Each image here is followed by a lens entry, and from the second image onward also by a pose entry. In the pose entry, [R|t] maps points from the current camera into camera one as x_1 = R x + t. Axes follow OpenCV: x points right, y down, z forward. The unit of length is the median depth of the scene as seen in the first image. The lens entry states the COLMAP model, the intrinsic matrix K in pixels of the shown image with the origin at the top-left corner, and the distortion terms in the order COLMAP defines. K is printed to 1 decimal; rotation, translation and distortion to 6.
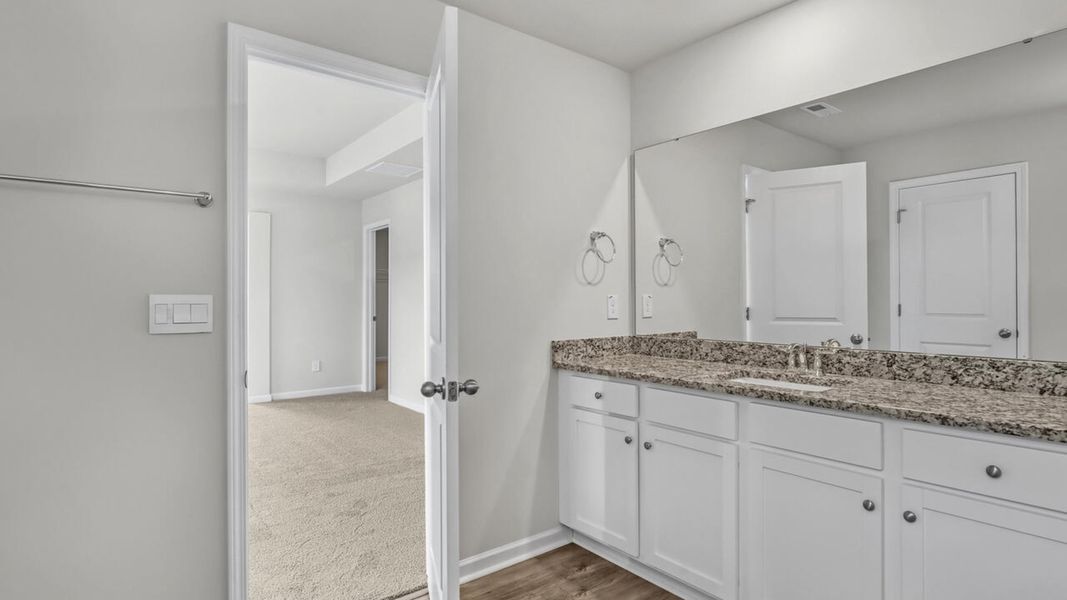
lens RADIAL K [[546.9, 0, 534.7], [0, 546.9, 293.8], [0, 0, 1]] dist [-0.001521, -0.000421]
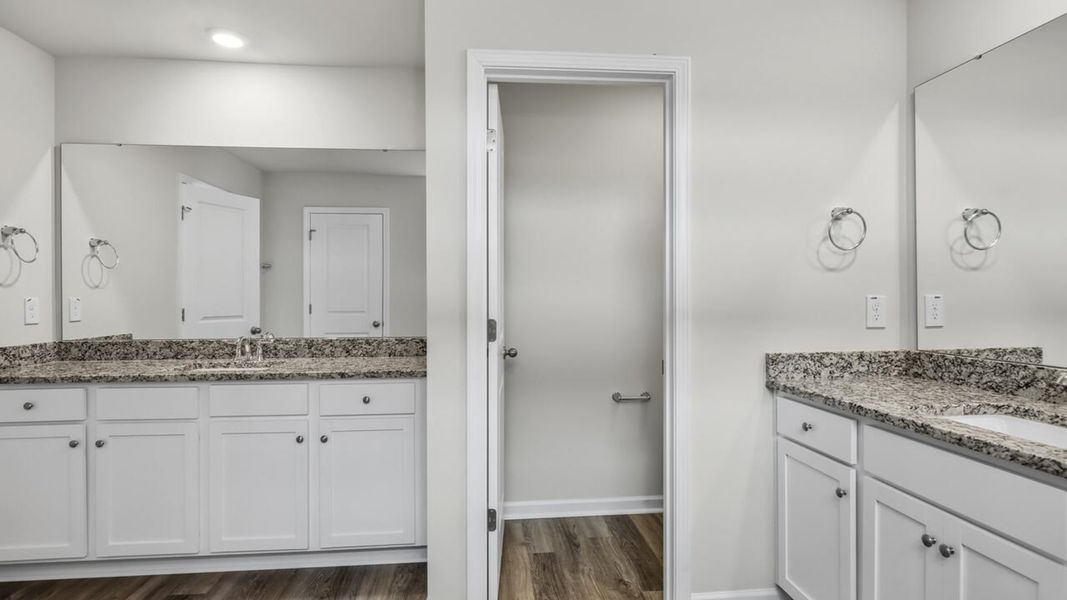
lens RADIAL K [[546.9, 0, 534.7], [0, 546.9, 293.8], [0, 0, 1]] dist [-0.001521, -0.000421]
pose [[0.550316, 0.006032, 0.834935, -0.199434], [-0.006821, 0.999973, -0.002729, -0.009970], [-0.834928, -0.004193, 0.550342, -0.251055]]
